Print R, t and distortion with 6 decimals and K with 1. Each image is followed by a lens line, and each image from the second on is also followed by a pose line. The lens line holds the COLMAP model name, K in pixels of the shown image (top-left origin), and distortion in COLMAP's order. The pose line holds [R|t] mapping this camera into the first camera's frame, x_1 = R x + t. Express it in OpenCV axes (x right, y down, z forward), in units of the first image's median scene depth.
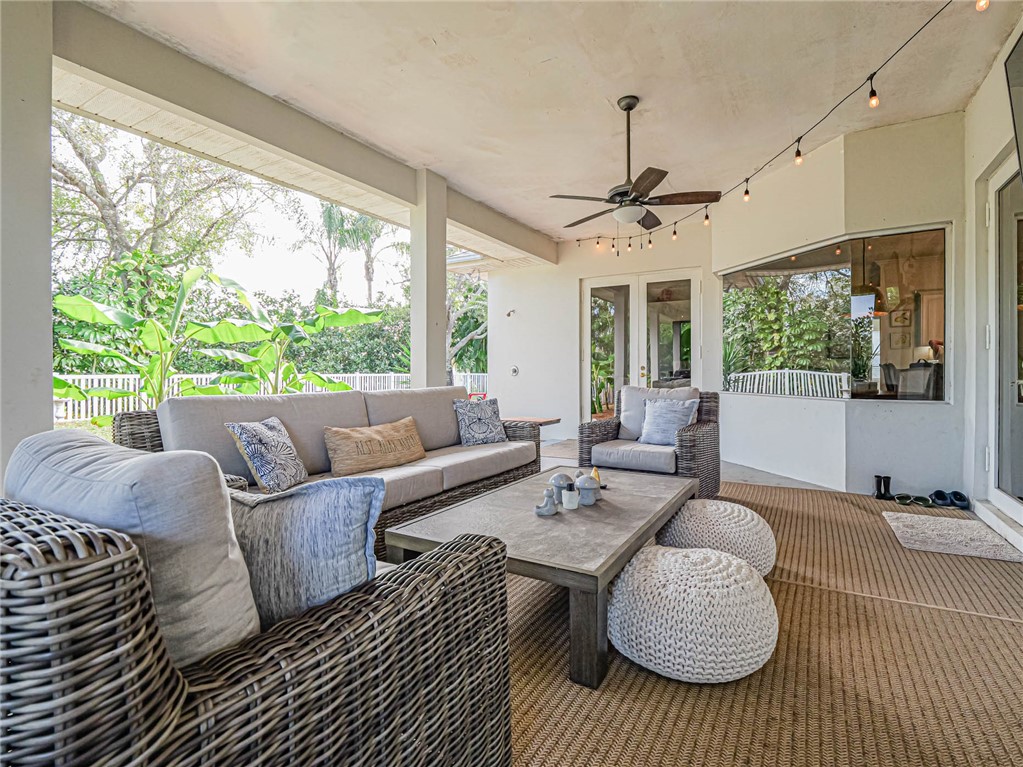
lens RADIAL K [[502.3, 0, 507.7], [0, 502.3, 376.4], [0, 0, 1]] dist [-0.015850, 0.000347]
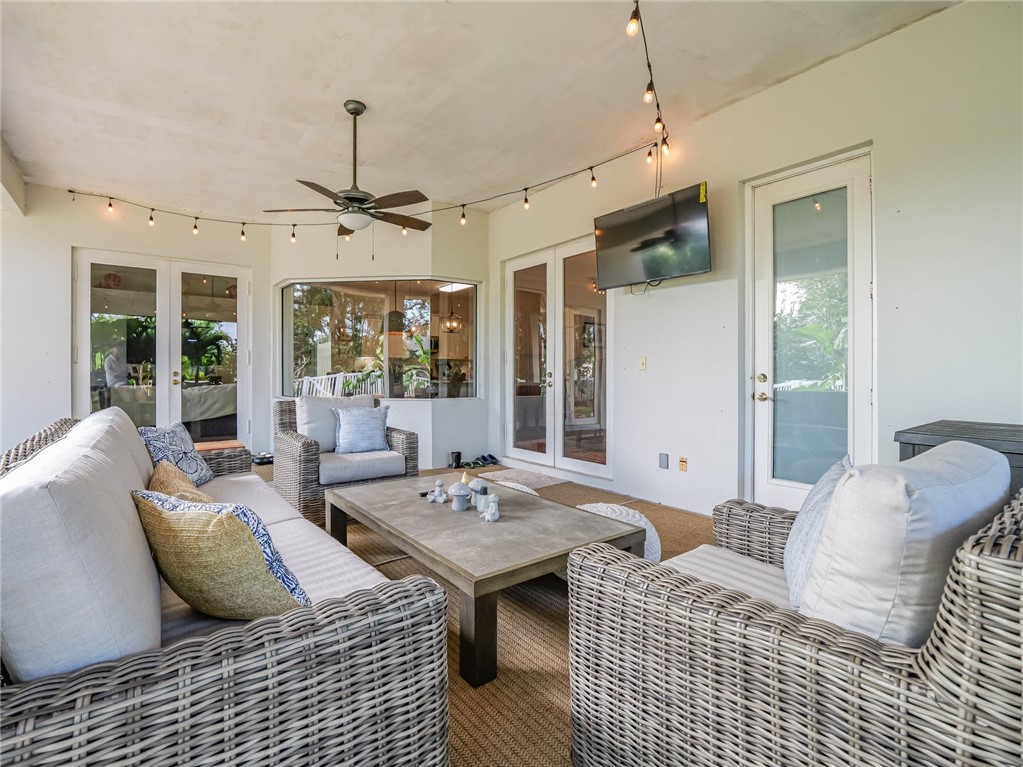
lens RADIAL K [[502.3, 0, 507.7], [0, 502.3, 376.4], [0, 0, 1]] dist [-0.015850, 0.000347]
pose [[0.369441, -0.005632, 0.929237, -0.545492], [0.009116, 0.999955, 0.002437, -0.017830], [-0.929209, 0.007571, 0.369476, 0.352189]]
